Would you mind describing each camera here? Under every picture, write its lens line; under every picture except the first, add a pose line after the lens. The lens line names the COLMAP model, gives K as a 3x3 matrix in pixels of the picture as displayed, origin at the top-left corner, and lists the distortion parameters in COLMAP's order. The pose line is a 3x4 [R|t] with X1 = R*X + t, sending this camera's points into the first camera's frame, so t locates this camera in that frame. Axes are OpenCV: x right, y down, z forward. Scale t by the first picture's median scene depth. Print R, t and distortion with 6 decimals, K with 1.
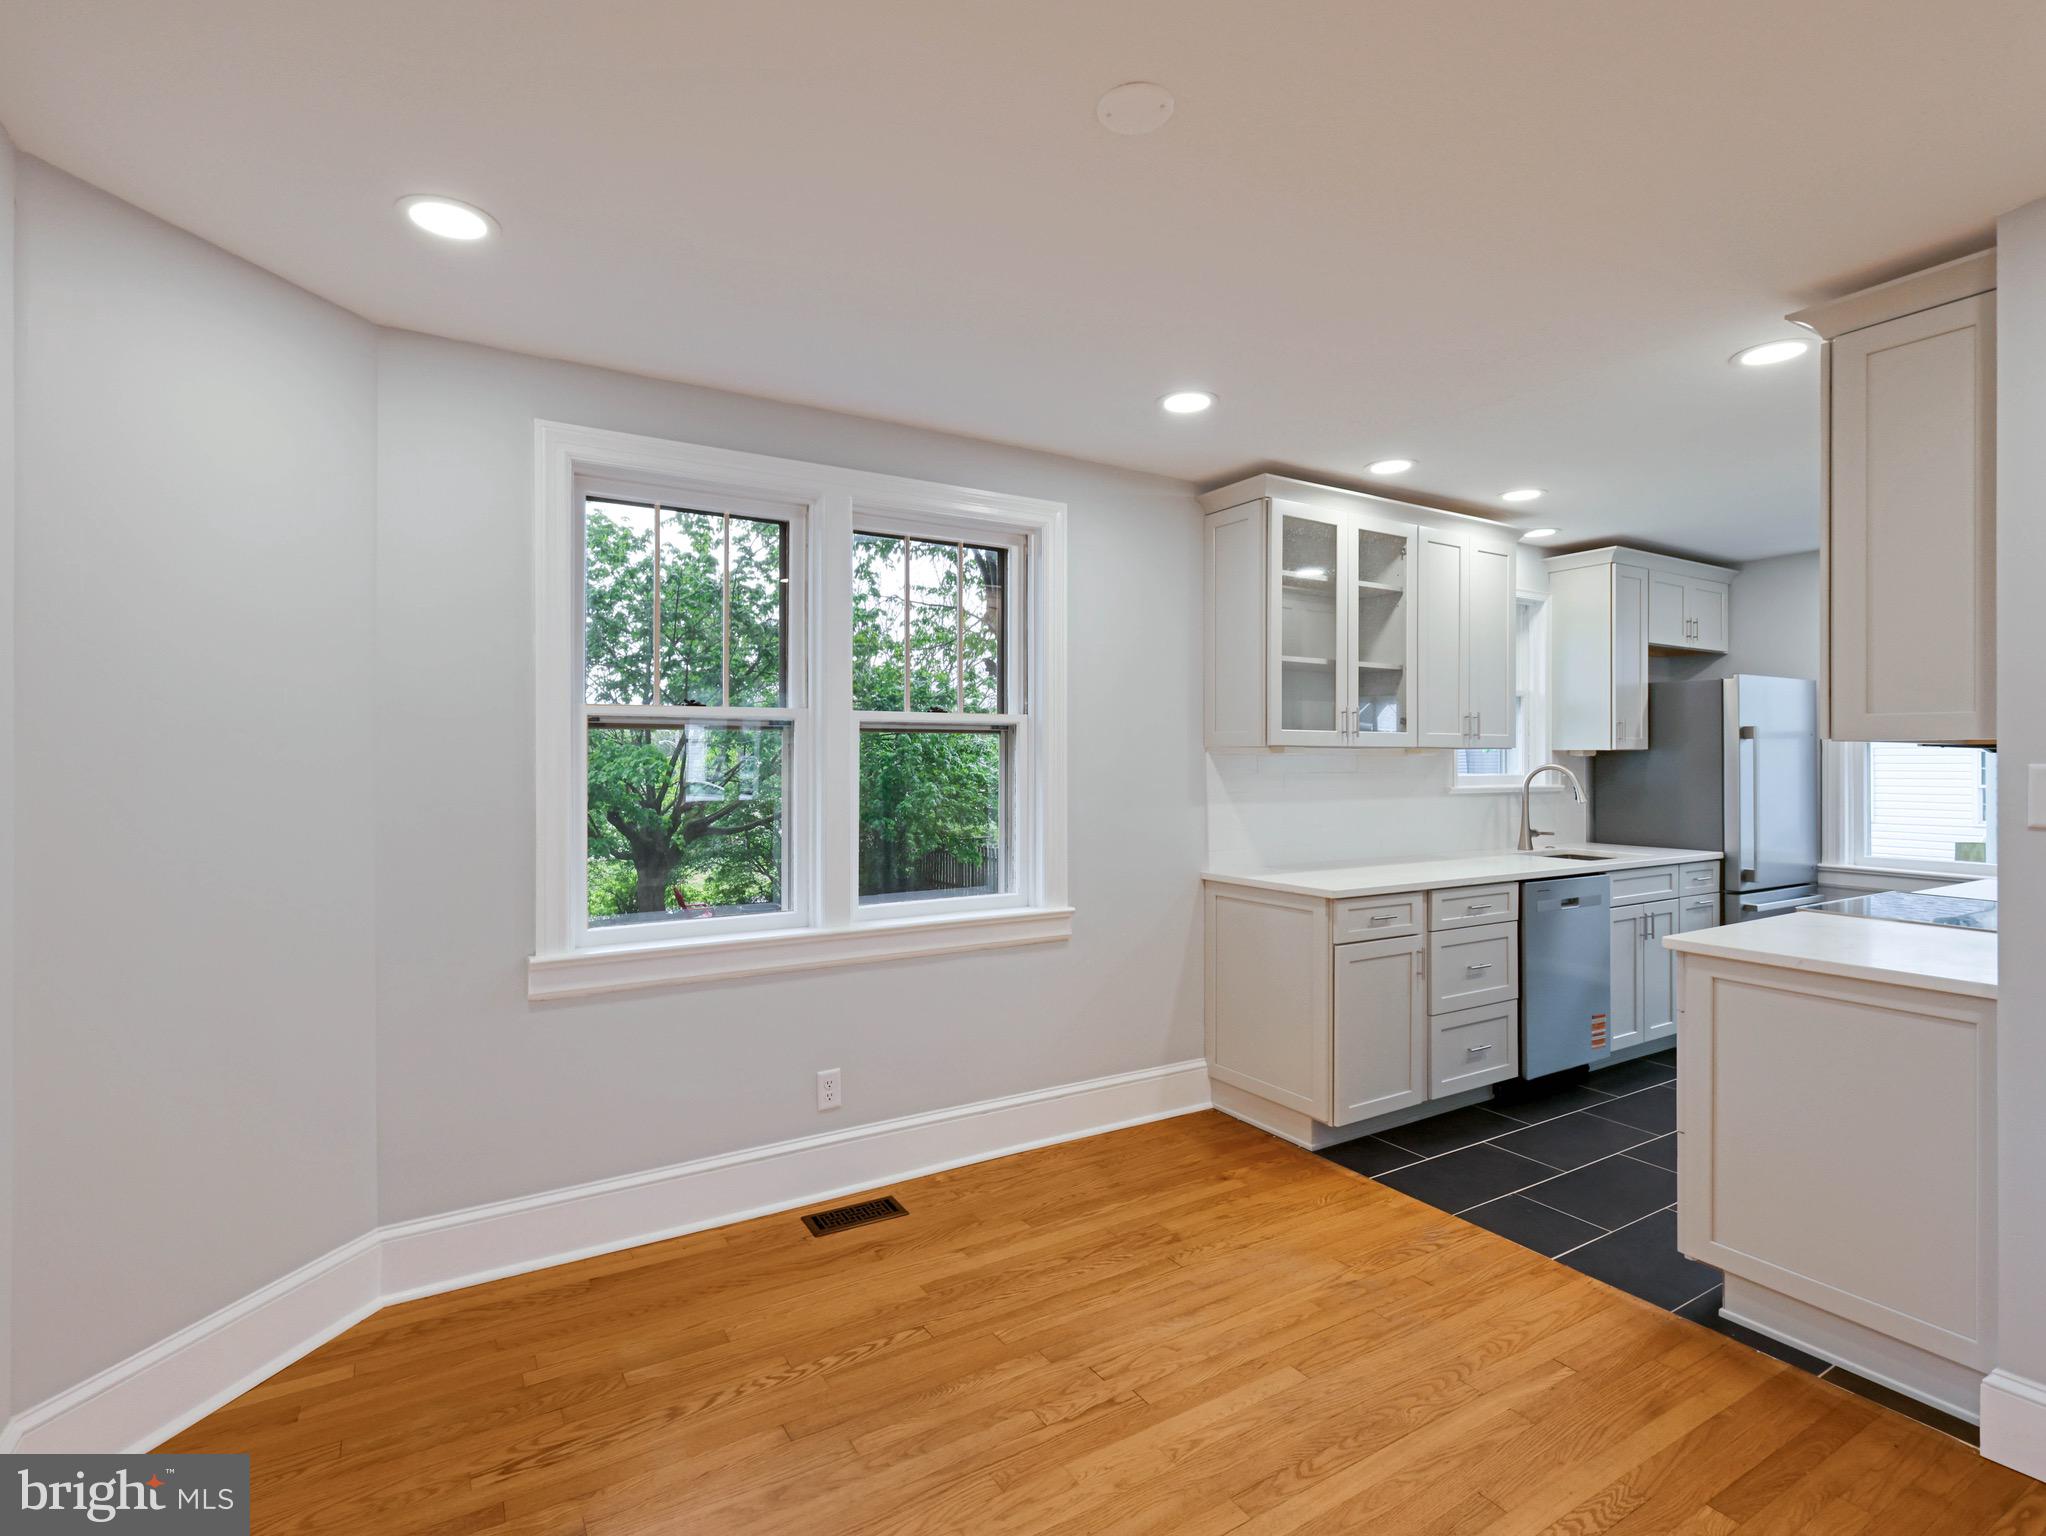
lens RADIAL K [[1011.6, 0, 1022.2], [0, 1011.6, 764.1], [0, 0, 1]] dist [-0.001393, 0.000791]
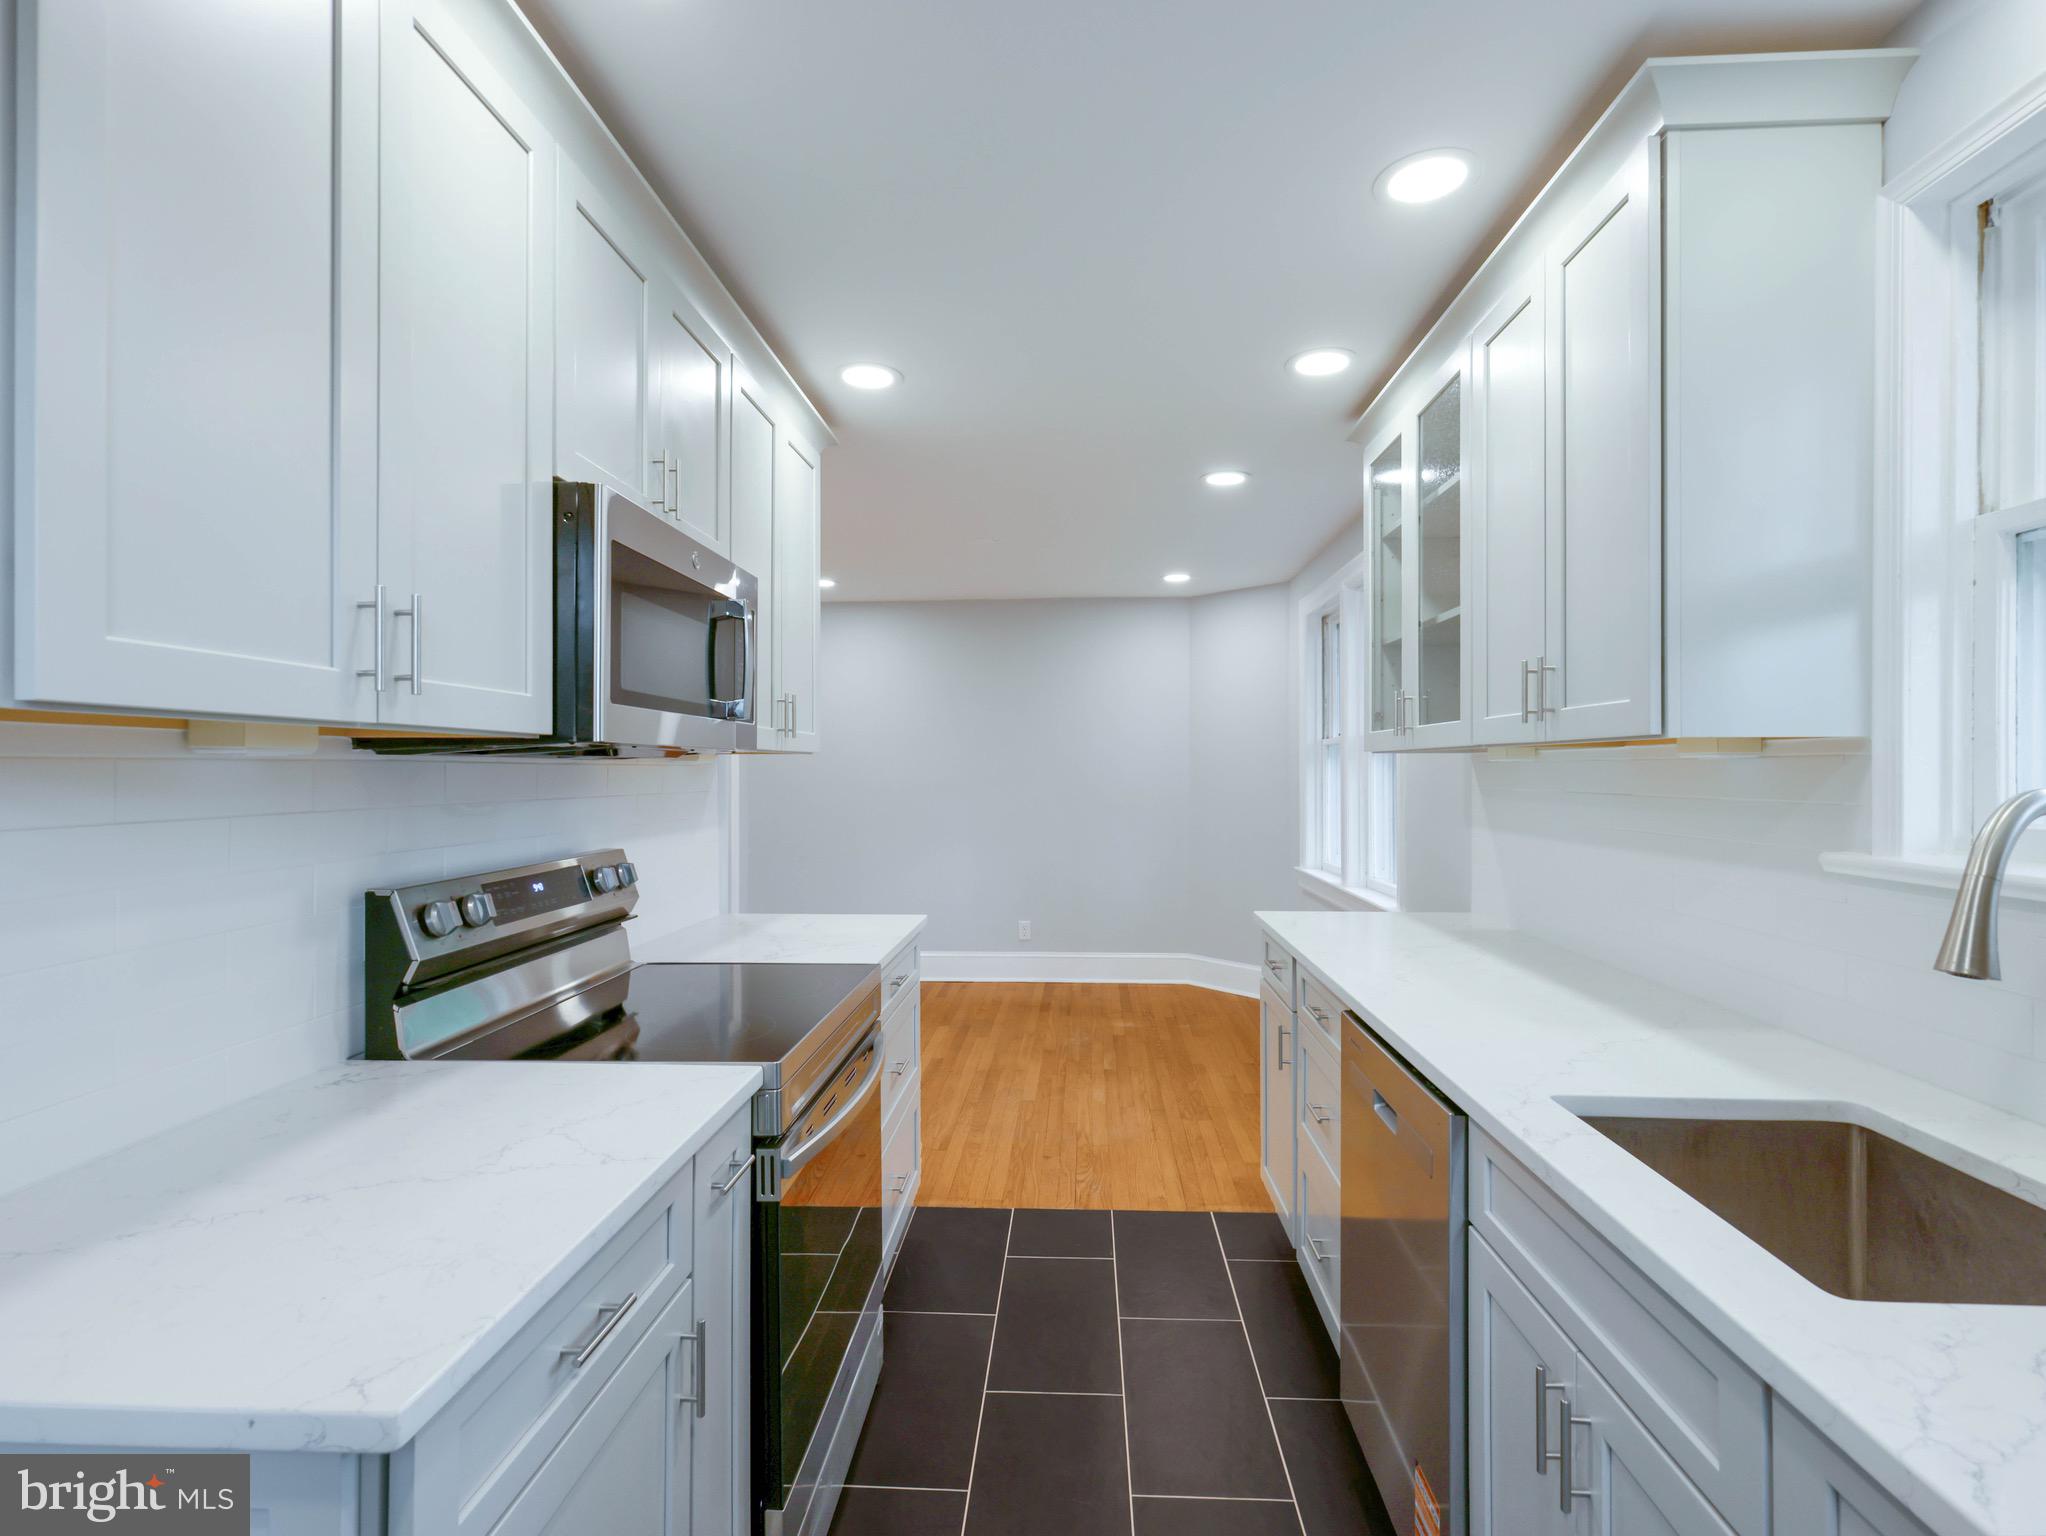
lens RADIAL K [[1011.6, 0, 1021.5], [0, 1011.6, 780.0], [0, 0, 1]] dist [-0.001393, 0.000791]
pose [[-0.567740, 0.007223, -0.823176, 1.354127], [-0.004670, 0.999917, 0.011994, -0.005409], [0.823195, 0.010654, -0.567659, 1.538223]]
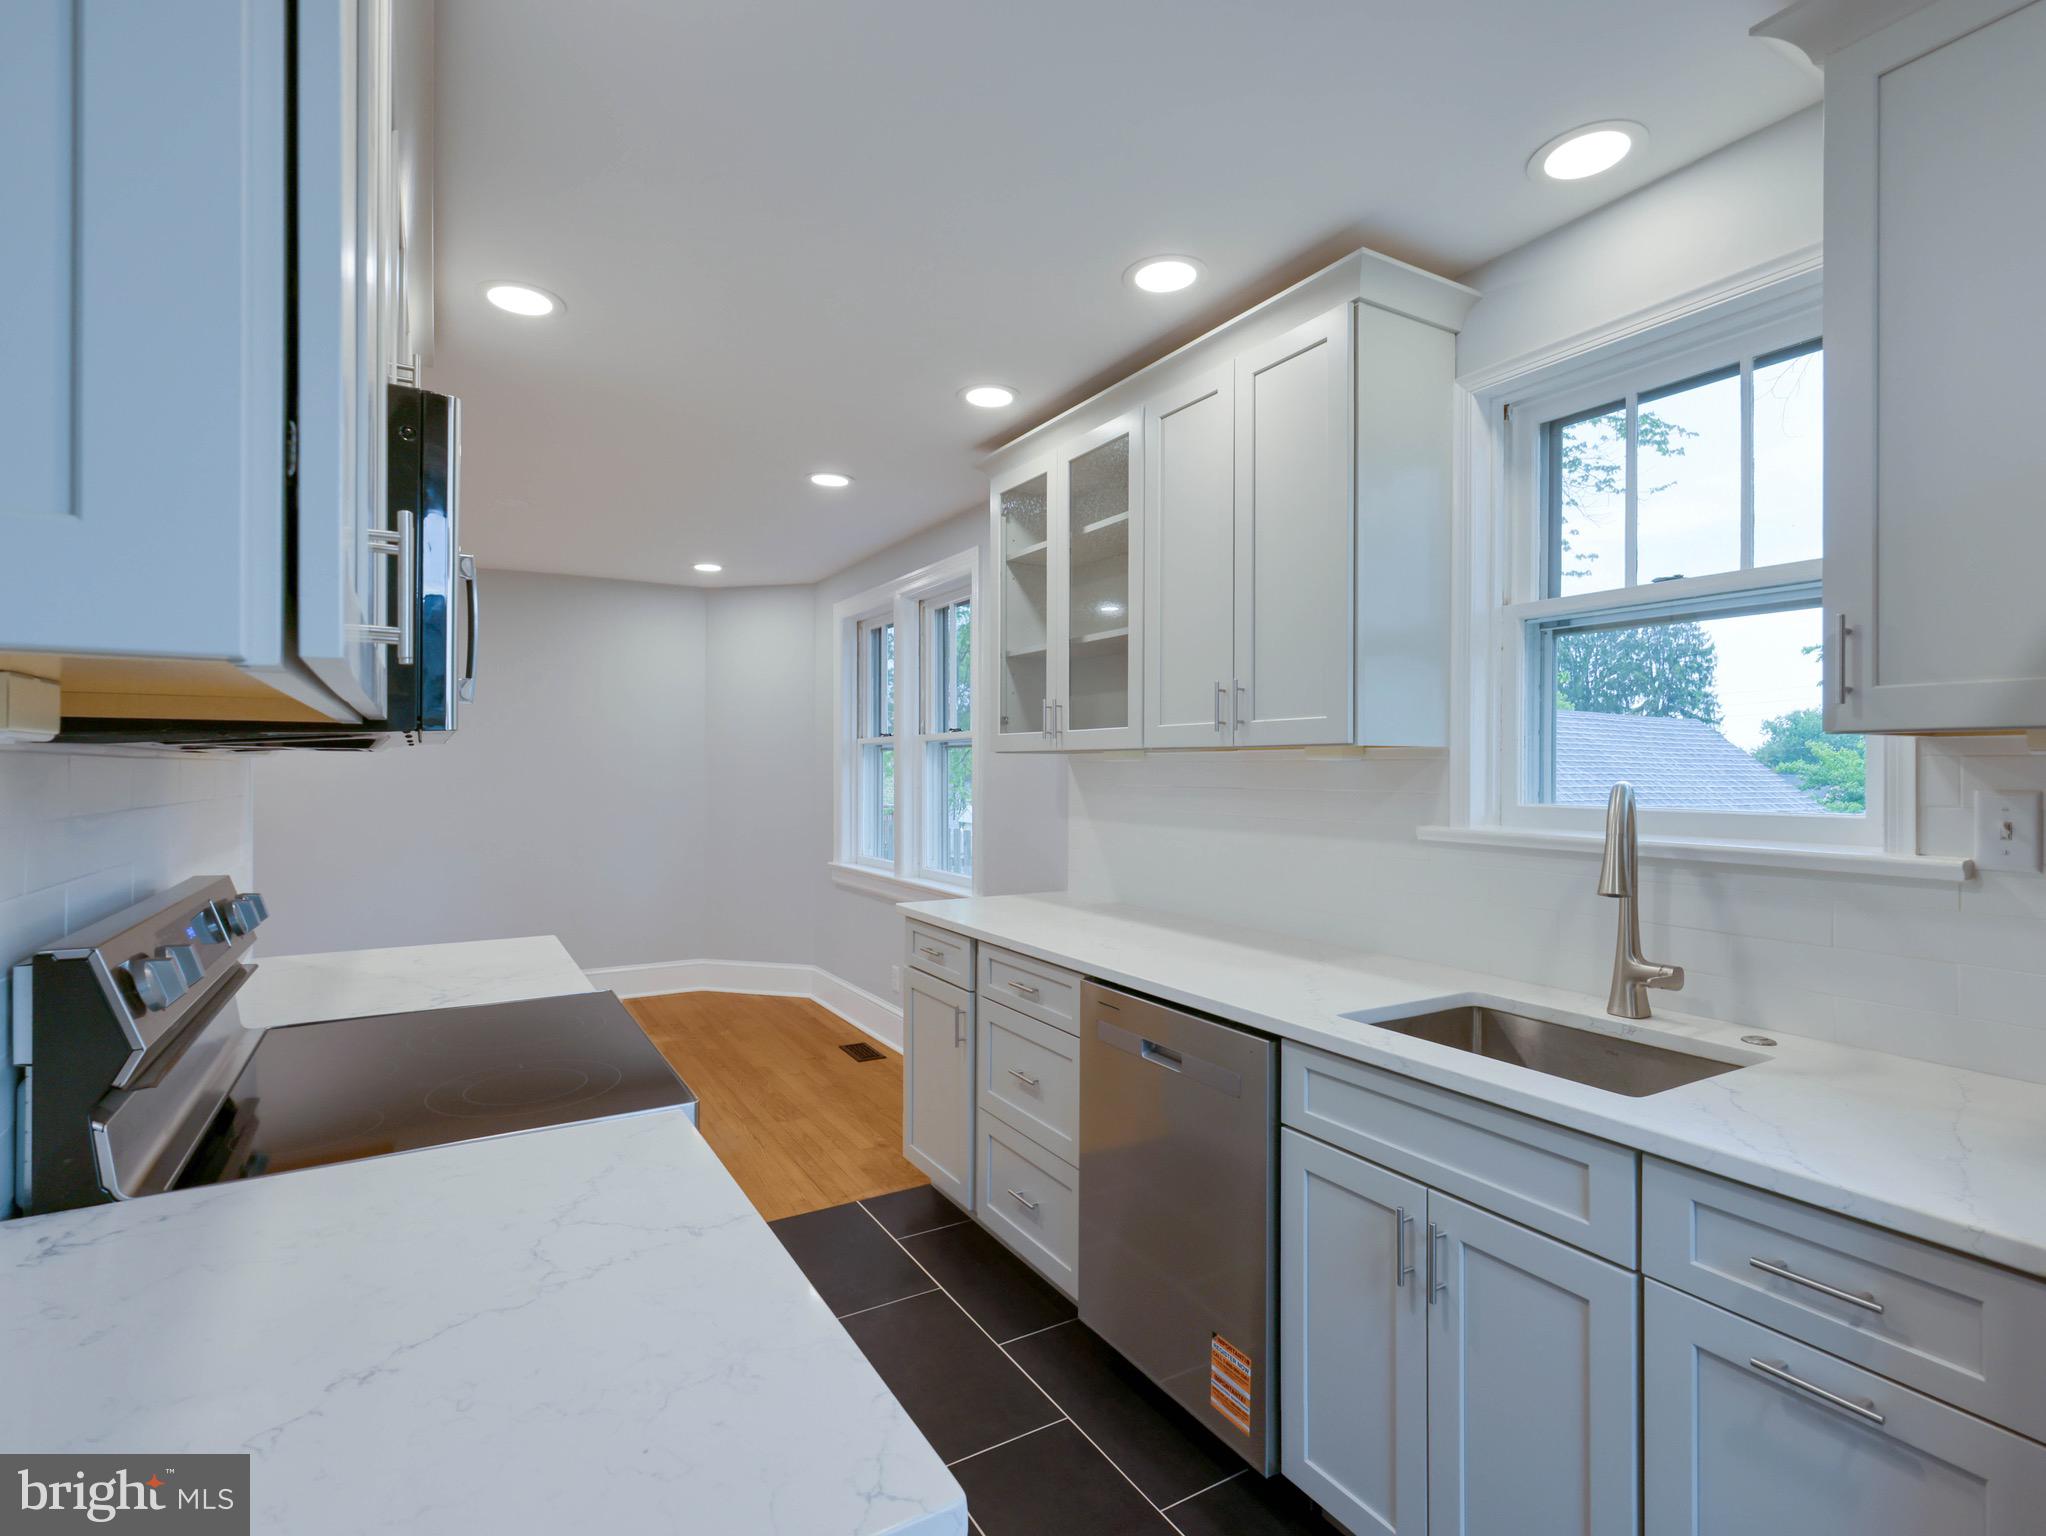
lens RADIAL K [[1011.6, 0, 1039.3], [0, 1011.6, 780.7], [0, 0, 1]] dist [-0.001393, 0.000791]
pose [[-0.008769, 0.010867, -0.999903, 1.445960], [-0.007091, 0.999915, 0.010929, -0.003913], [0.999936, 0.007186, -0.008691, 1.309734]]
